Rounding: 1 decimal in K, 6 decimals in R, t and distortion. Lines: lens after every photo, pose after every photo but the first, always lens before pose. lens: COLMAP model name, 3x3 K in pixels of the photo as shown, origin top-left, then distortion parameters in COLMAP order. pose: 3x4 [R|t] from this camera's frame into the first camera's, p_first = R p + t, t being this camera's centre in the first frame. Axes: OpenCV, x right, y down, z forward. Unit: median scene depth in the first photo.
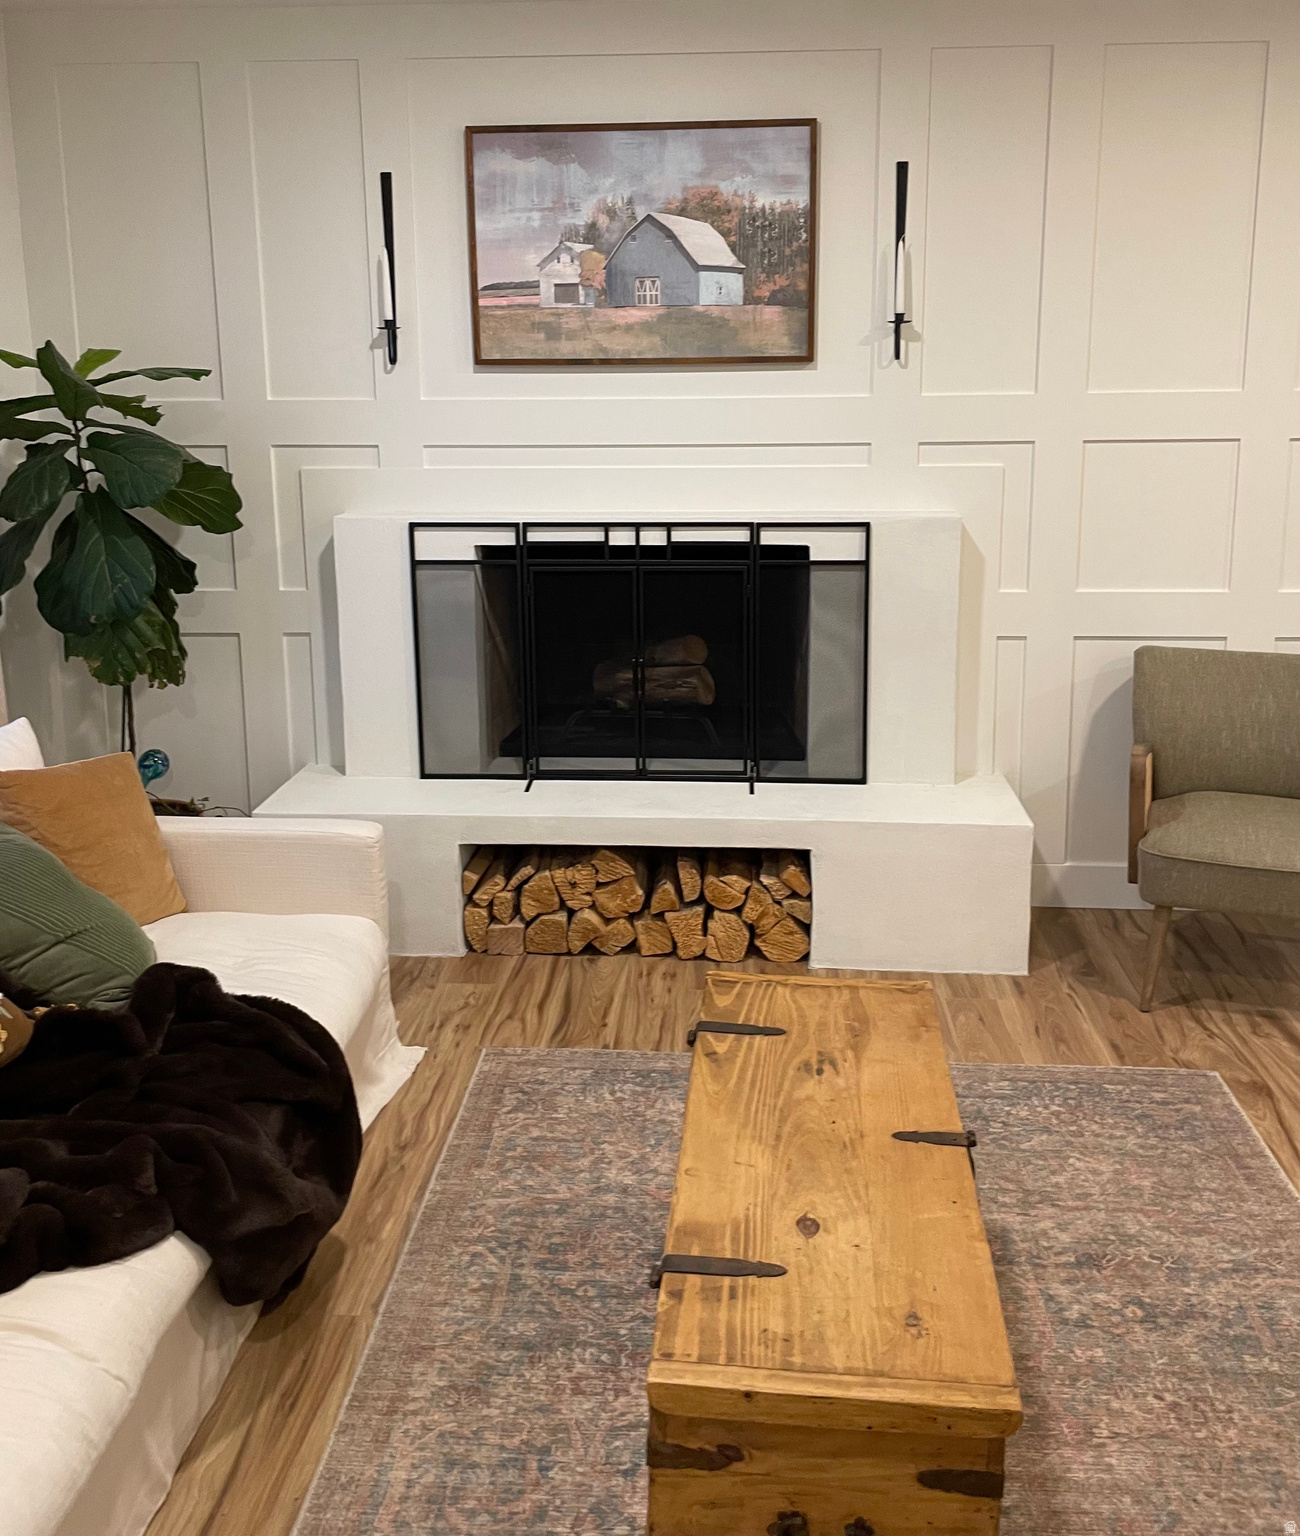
lens RADIAL K [[1357.7, 0, 636.6], [0, 1357.7, 626.5], [0, 0, 1]] dist [0.063136, -0.011441]
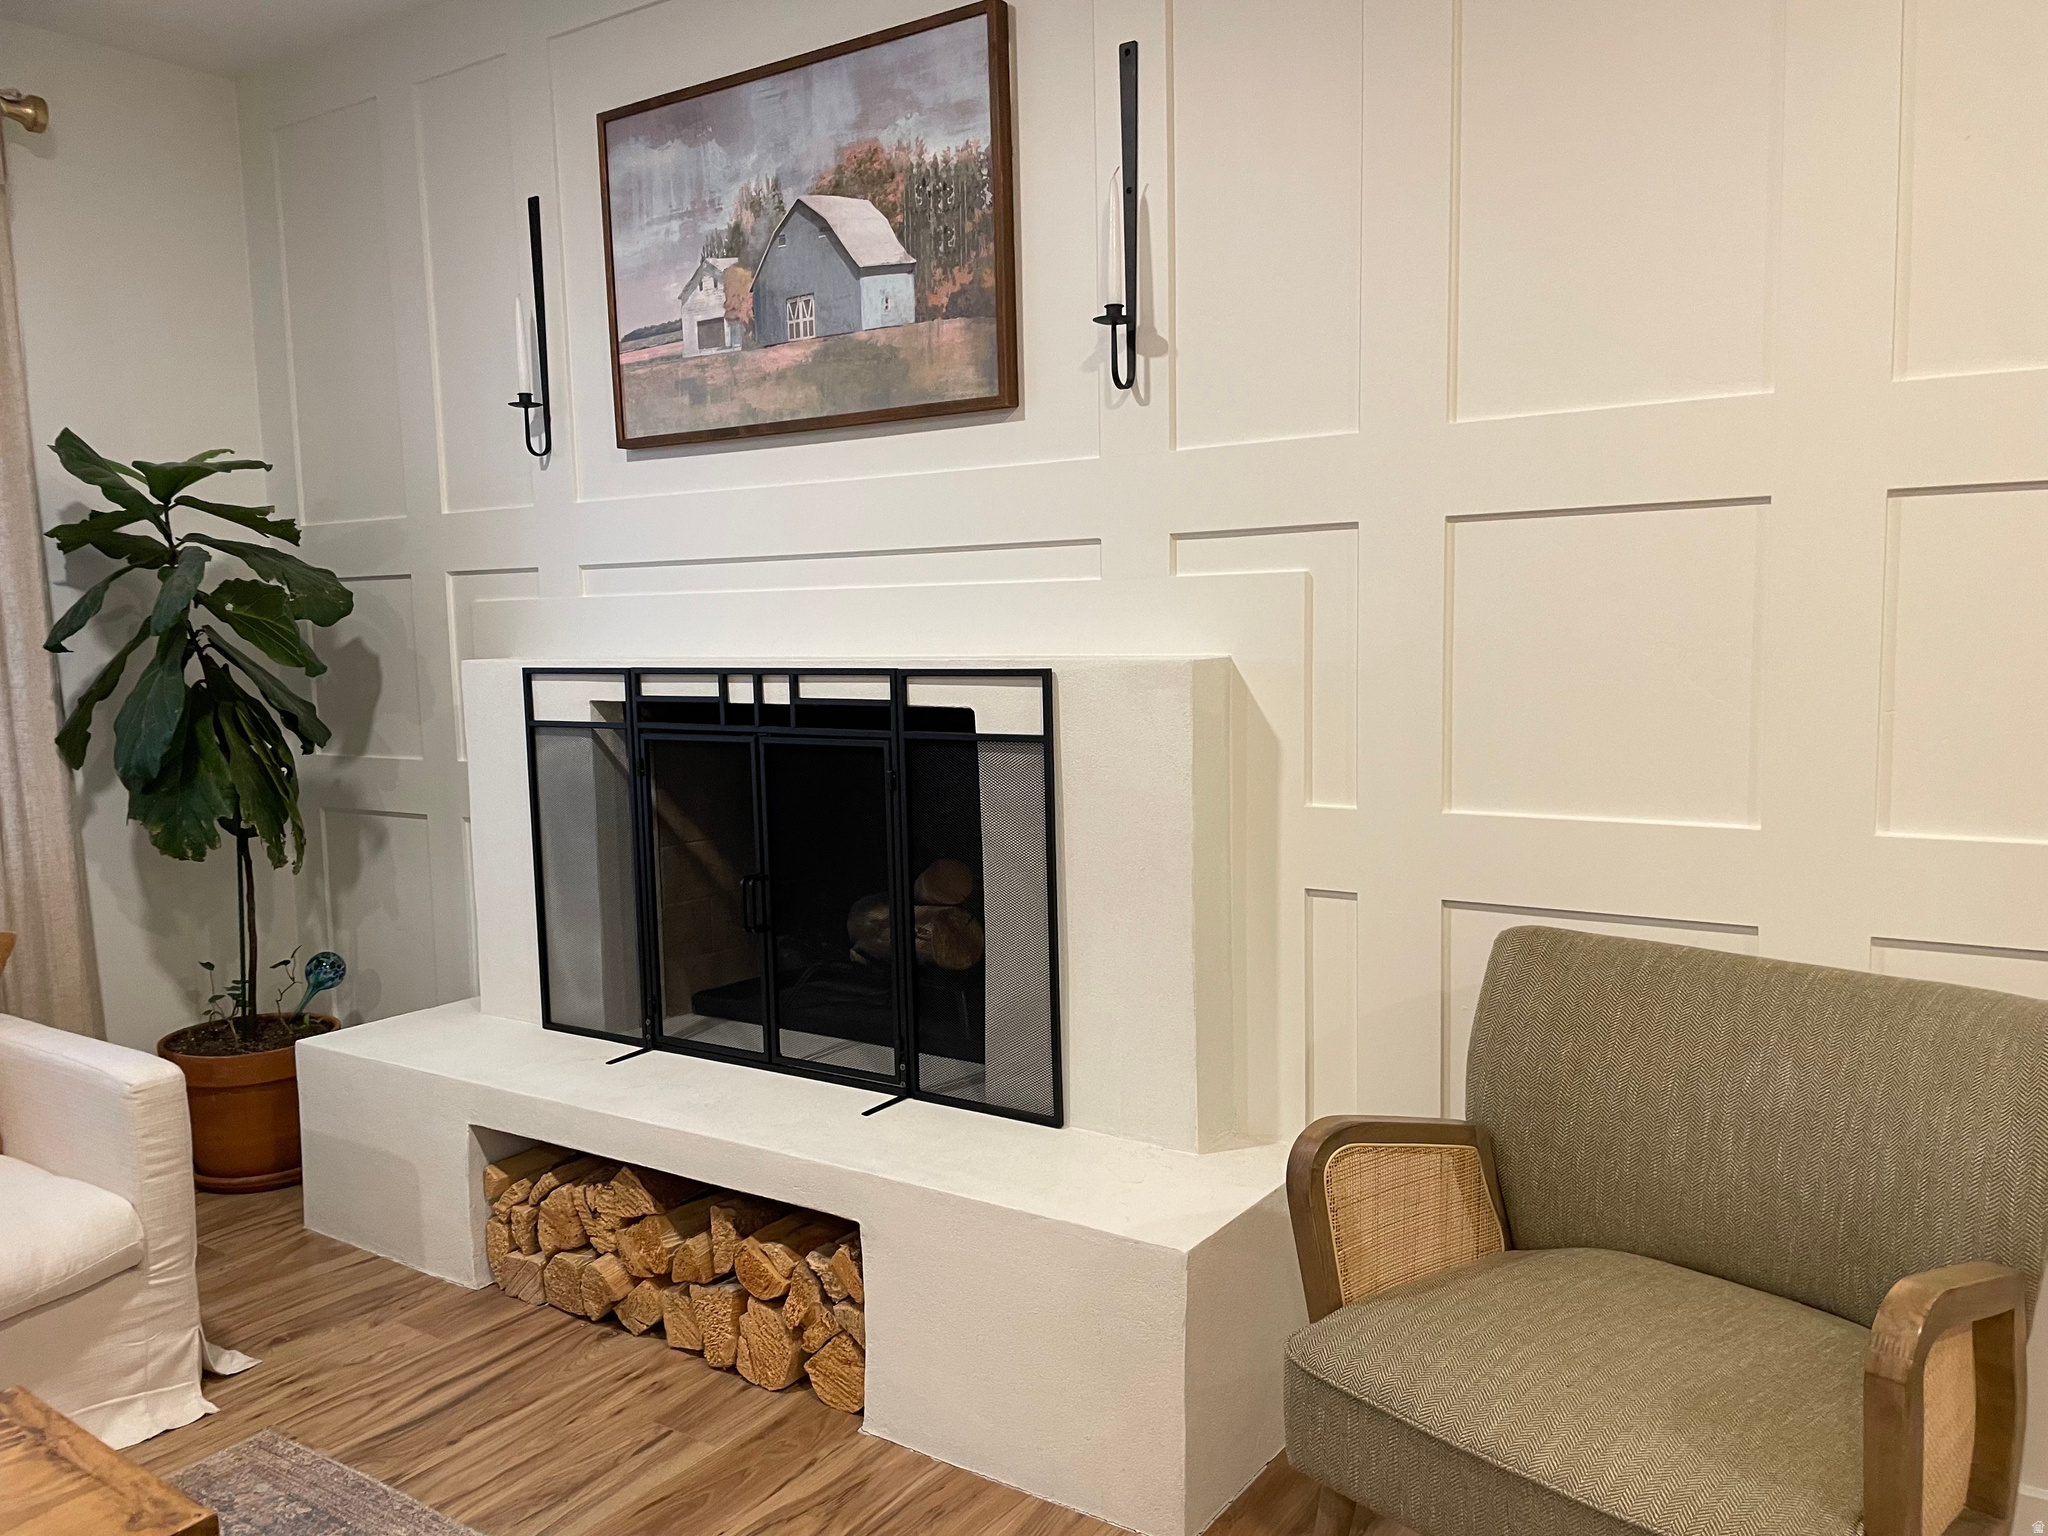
lens RADIAL K [[1548.6, 0, 1024.3], [0, 1548.6, 788.5], [0, 0, 1]] dist [0.081880, -0.103862]
pose [[0.867000, 0.045080, -0.496265, 0.485102], [-0.078860, 0.995762, -0.047318, 0.005843], [0.492029, 0.080160, 0.866880, 0.424550]]
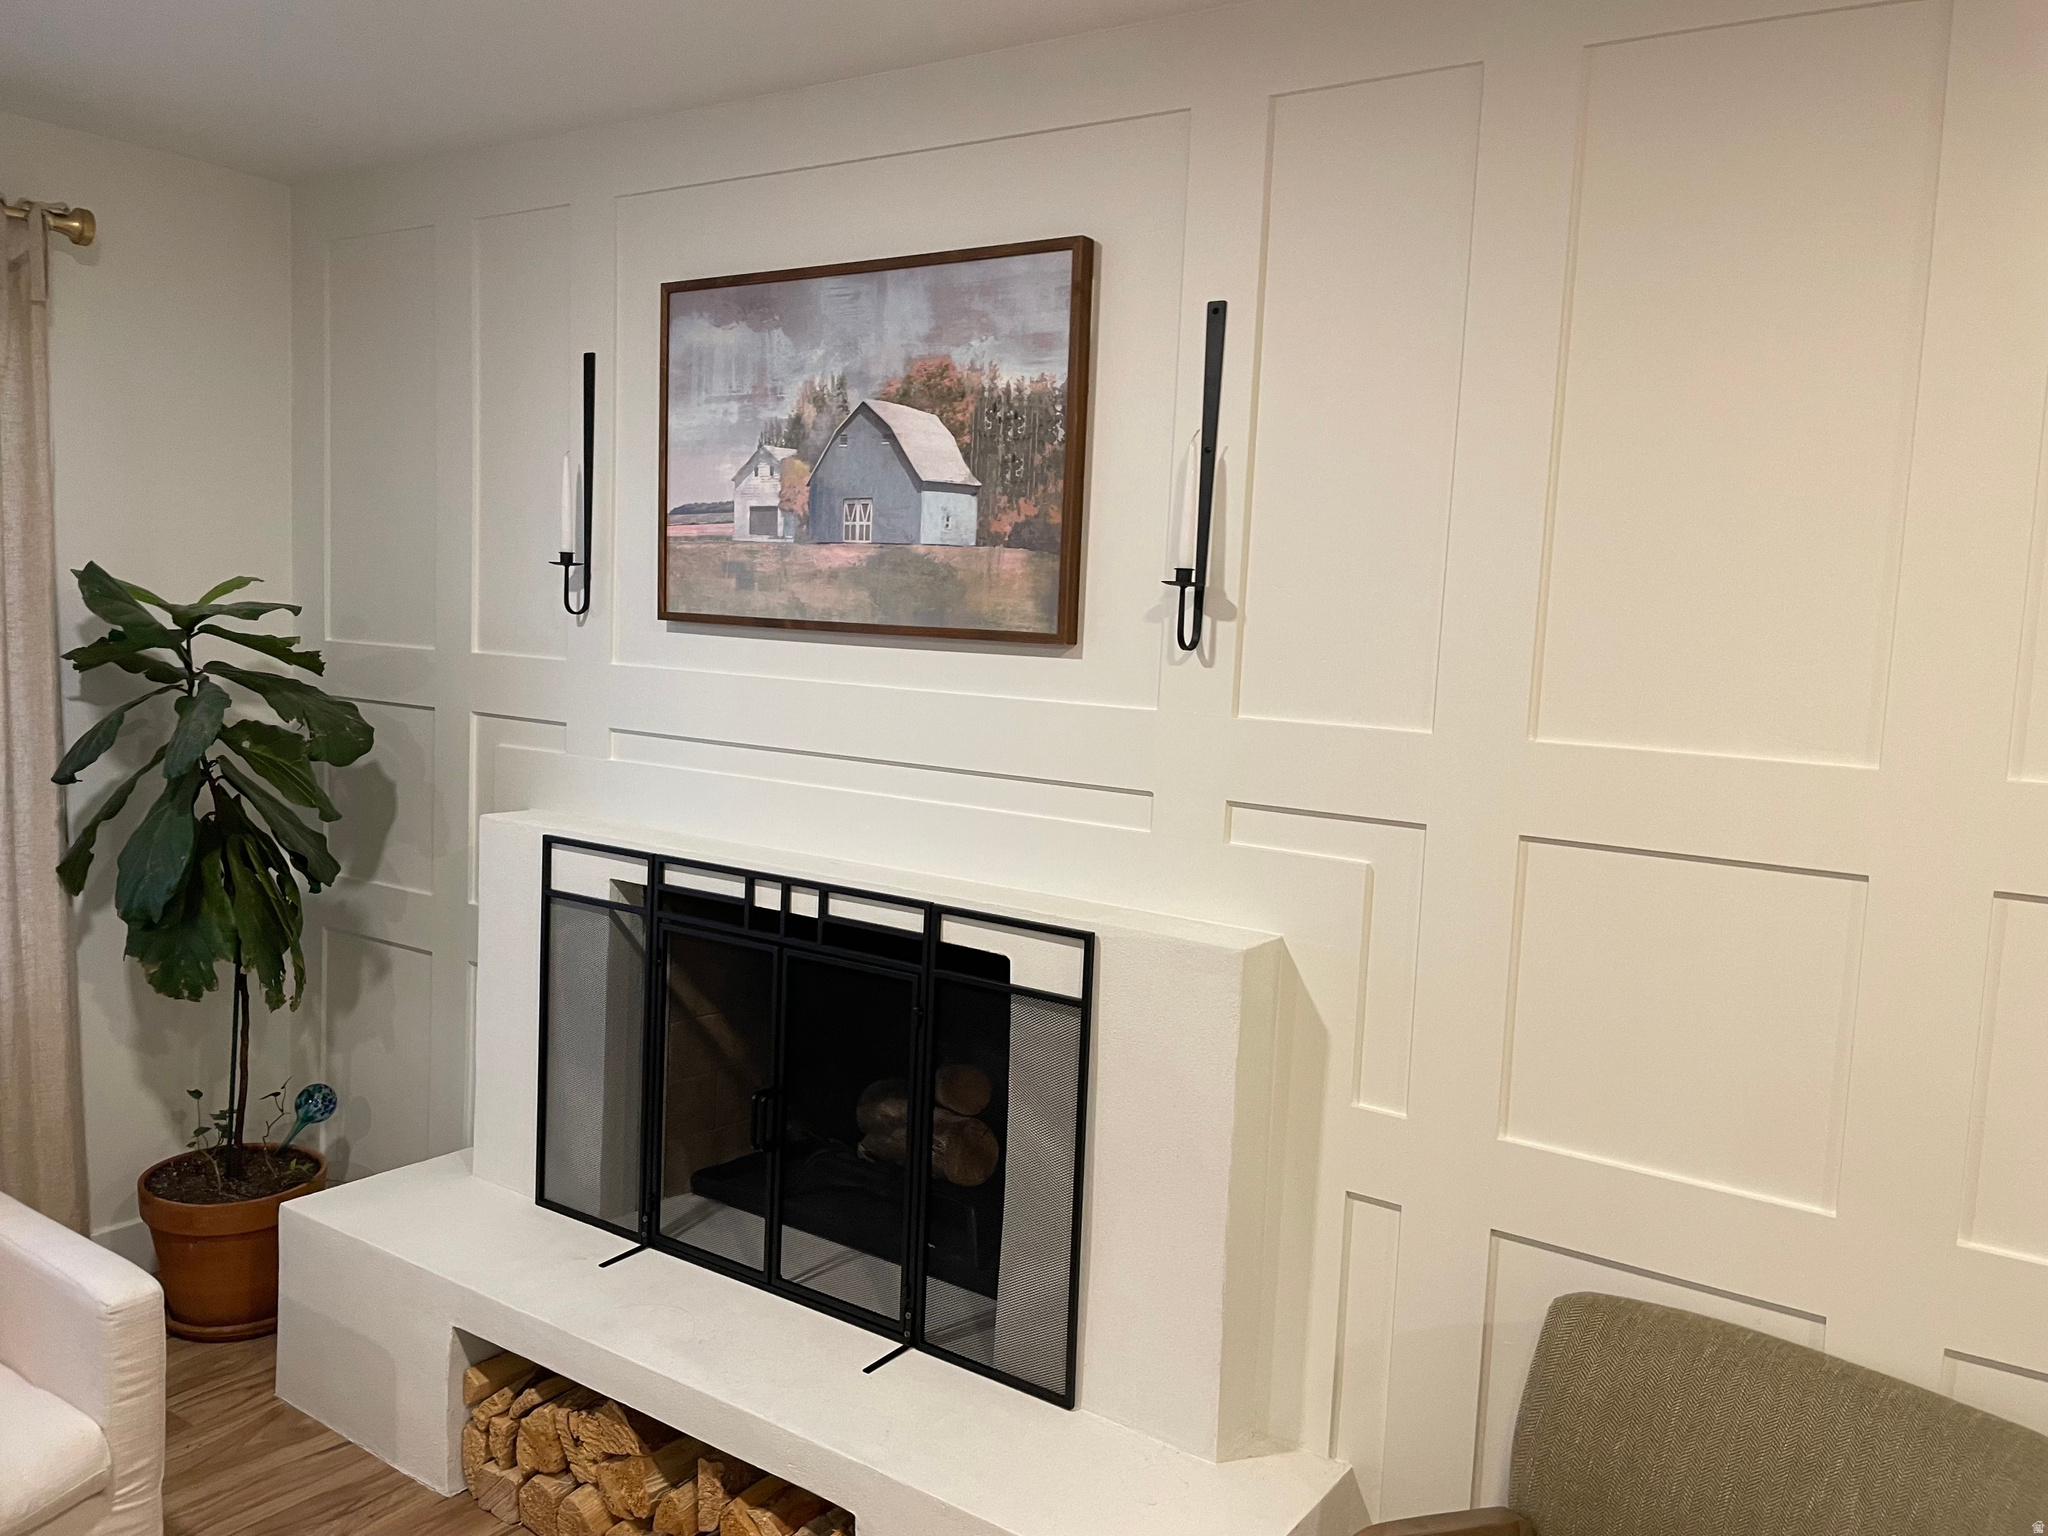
lens RADIAL K [[1548.6, 0, 1030.5], [0, 1548.6, 768.2], [0, 0, 1]] dist [0.081880, -0.103862]
pose [[0.863492, 0.098350, -0.494680, 0.450540], [-0.145923, 0.987572, -0.058373, -0.101626], [0.482791, 0.122590, 0.867113, 0.426751]]
